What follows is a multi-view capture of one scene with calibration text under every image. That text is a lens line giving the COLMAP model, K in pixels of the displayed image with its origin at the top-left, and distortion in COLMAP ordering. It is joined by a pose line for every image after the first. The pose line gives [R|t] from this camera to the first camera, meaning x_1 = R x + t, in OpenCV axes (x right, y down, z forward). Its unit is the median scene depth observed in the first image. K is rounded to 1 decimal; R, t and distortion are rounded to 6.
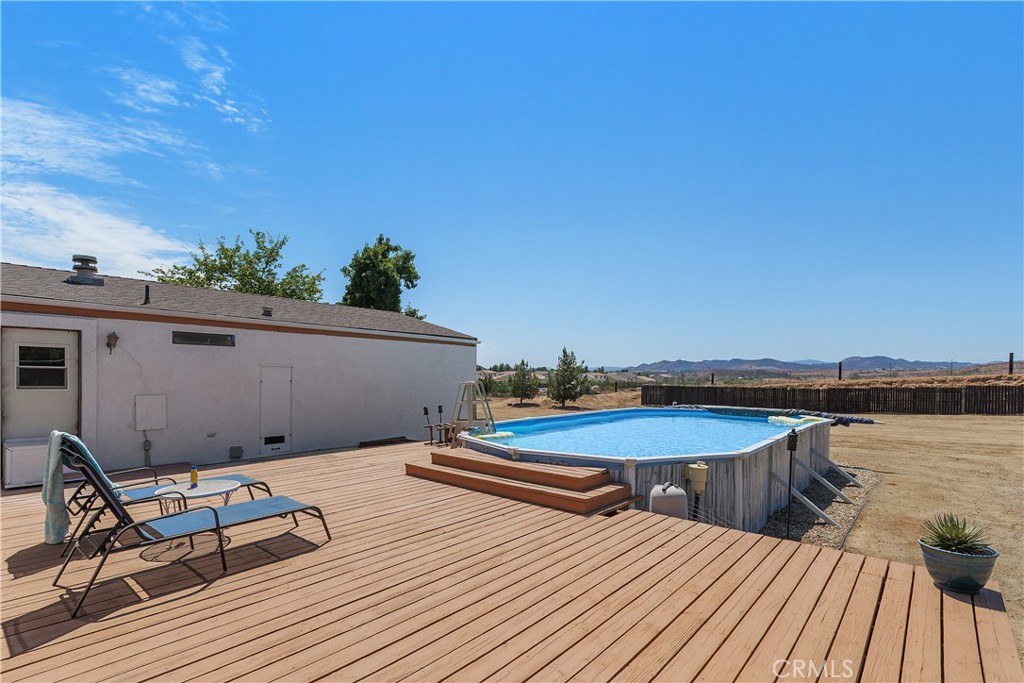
lens RADIAL K [[476.3, 0, 508.0], [0, 476.3, 383.6], [0, 0, 1]] dist [-0.003534, 0.001225]
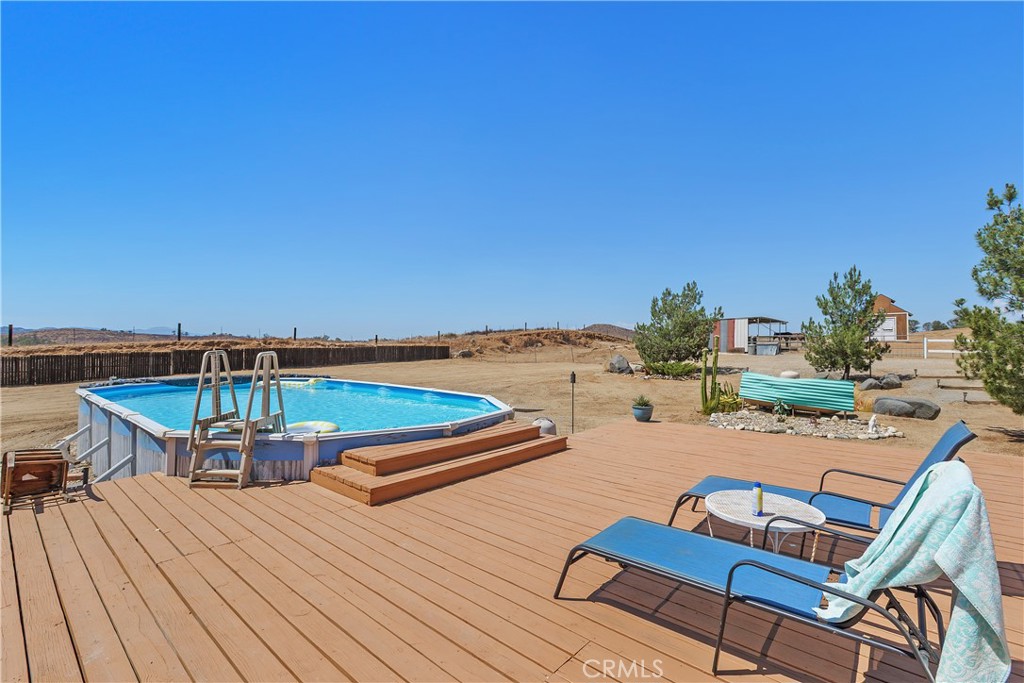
lens RADIAL K [[476.3, 0, 505.2], [0, 476.3, 343.6], [0, 0, 1]] dist [-0.003534, 0.001225]
pose [[-0.027133, 0.001011, 0.999631, -0.169146], [0.010998, 0.999939, -0.000713, -0.001908], [-0.999571, 0.010974, -0.027142, 0.180933]]
